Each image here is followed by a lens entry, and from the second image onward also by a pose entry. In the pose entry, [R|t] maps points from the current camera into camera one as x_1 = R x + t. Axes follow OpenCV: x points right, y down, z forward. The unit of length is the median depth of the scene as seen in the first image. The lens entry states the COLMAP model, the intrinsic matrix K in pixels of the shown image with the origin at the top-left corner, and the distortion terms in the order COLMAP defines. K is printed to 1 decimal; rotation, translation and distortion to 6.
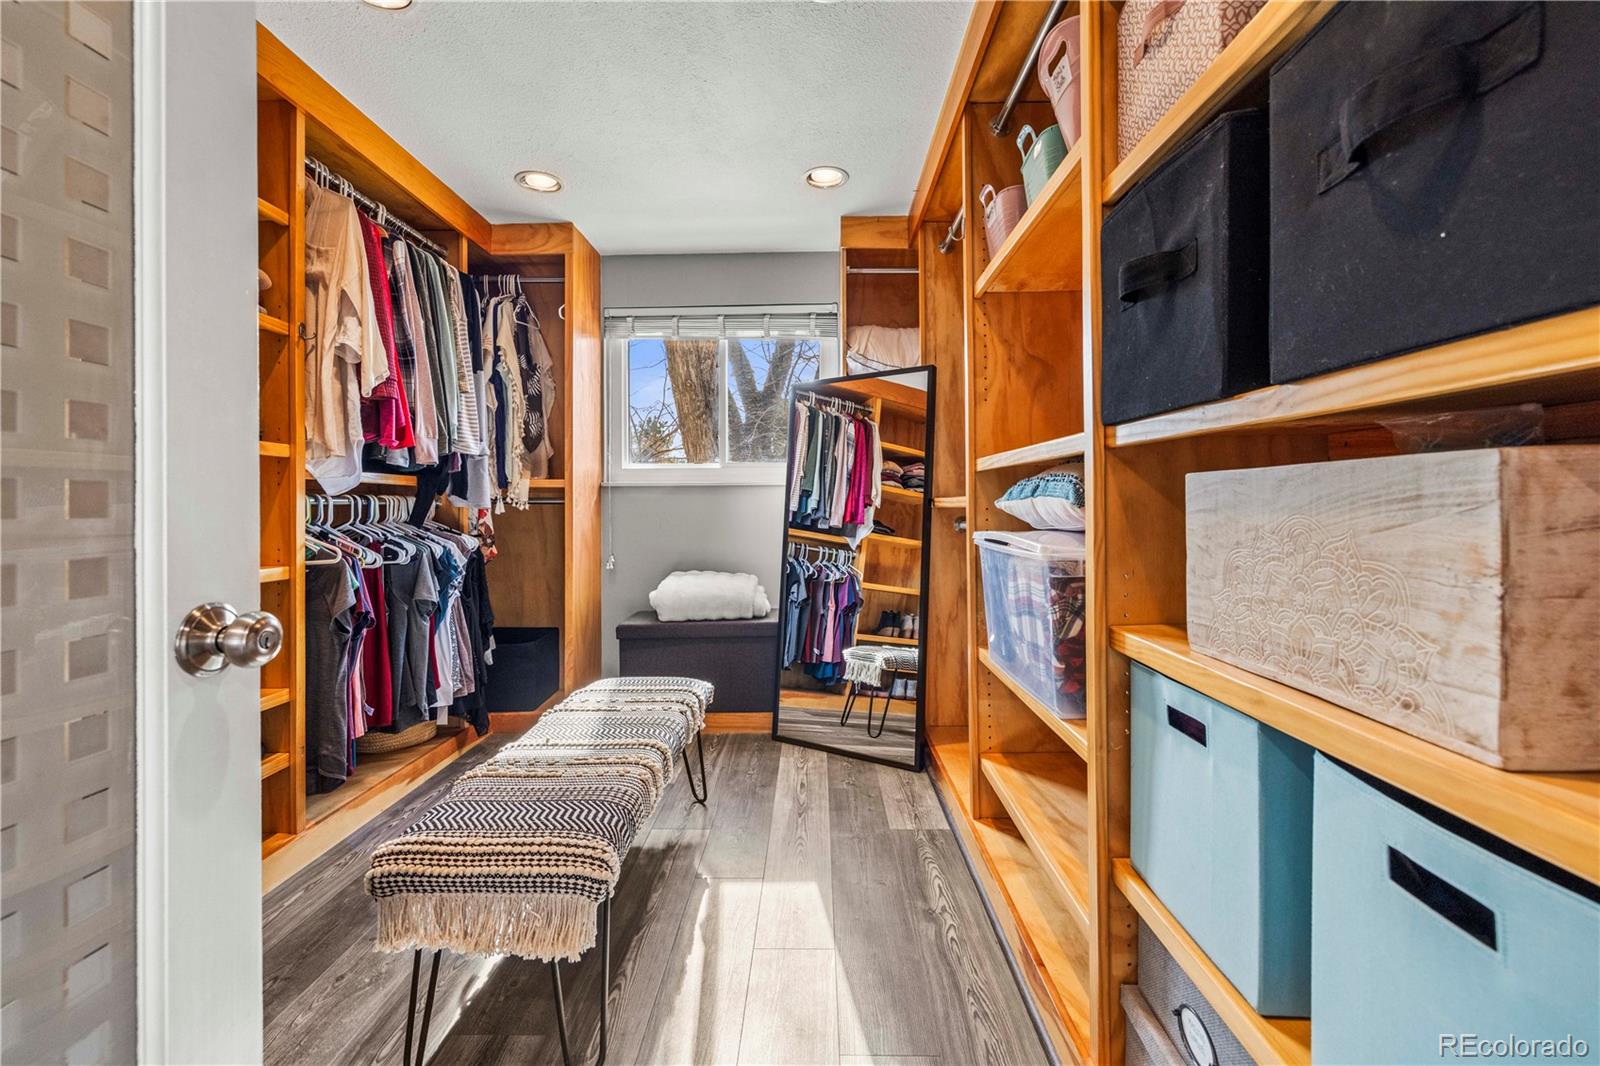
lens RADIAL K [[690.3, 0, 805.1], [0, 690.3, 506.3], [0, 0, 1]] dist [0.002278, 0.000533]
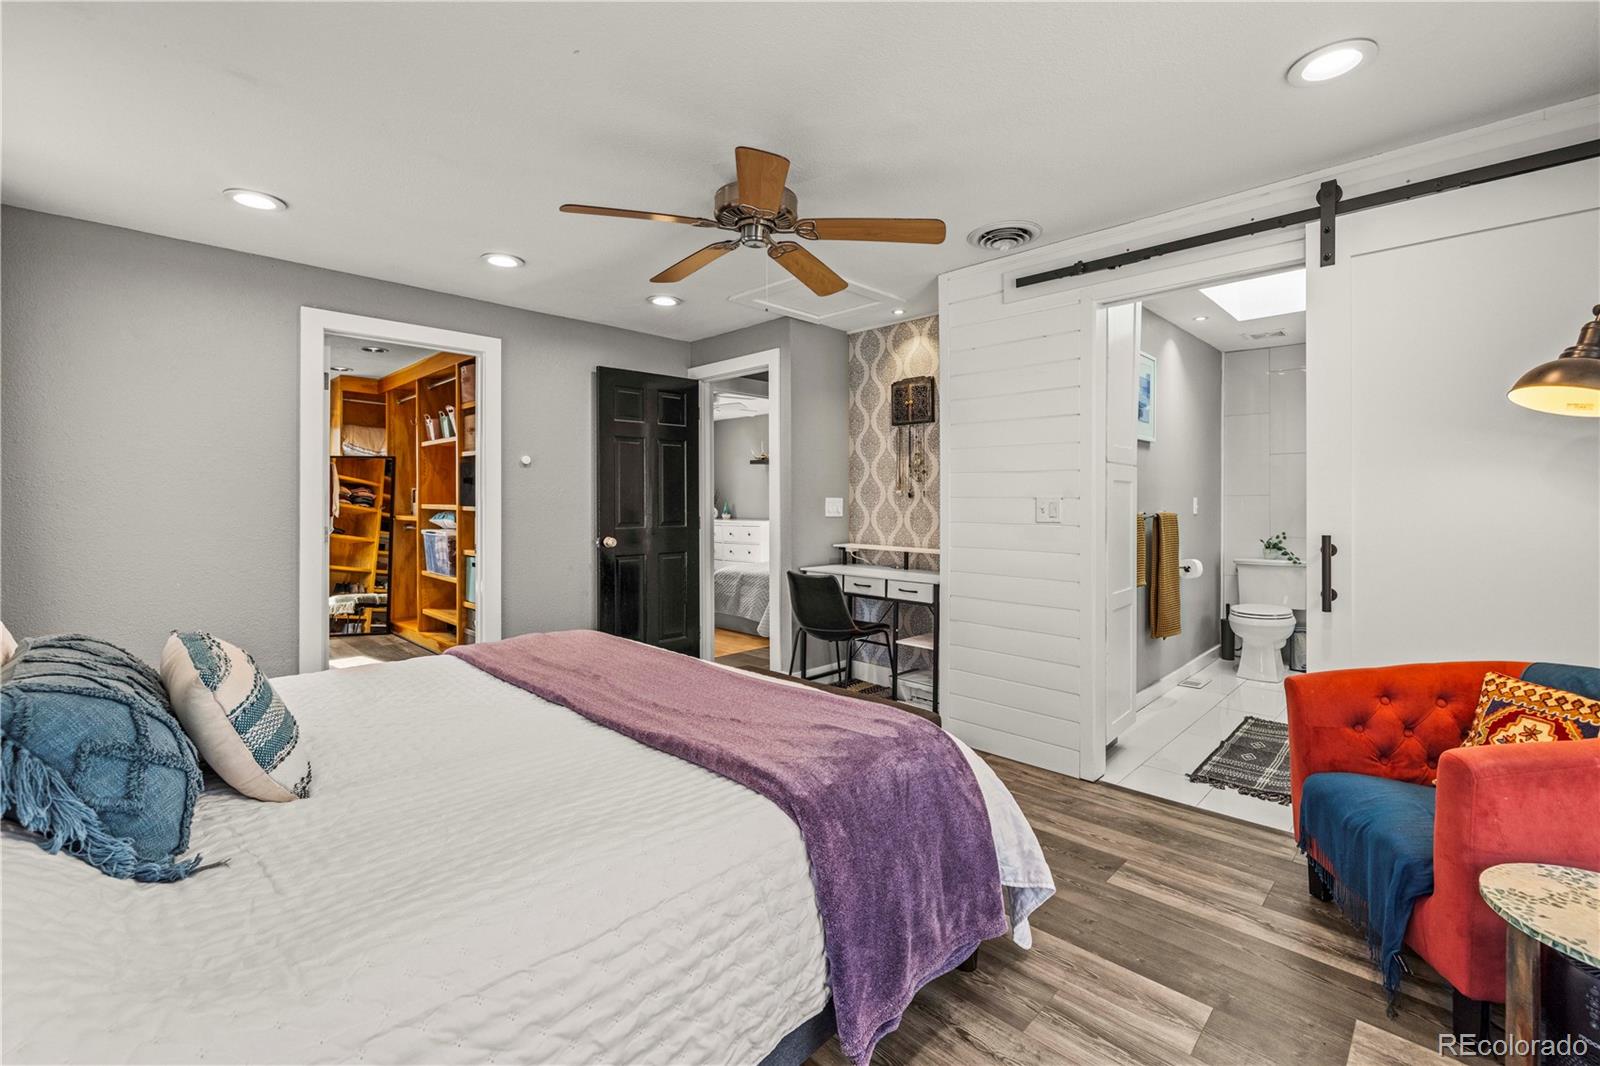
lens RADIAL K [[690.3, 0, 805.1], [0, 690.3, 506.3], [0, 0, 1]] dist [0.002278, 0.000533]
pose [[0.691796, 0.004185, 0.722081, -0.712259], [-0.005914, 0.999983, -0.000129, -0.068325], [-0.722069, -0.004181, 0.691809, -2.108984]]
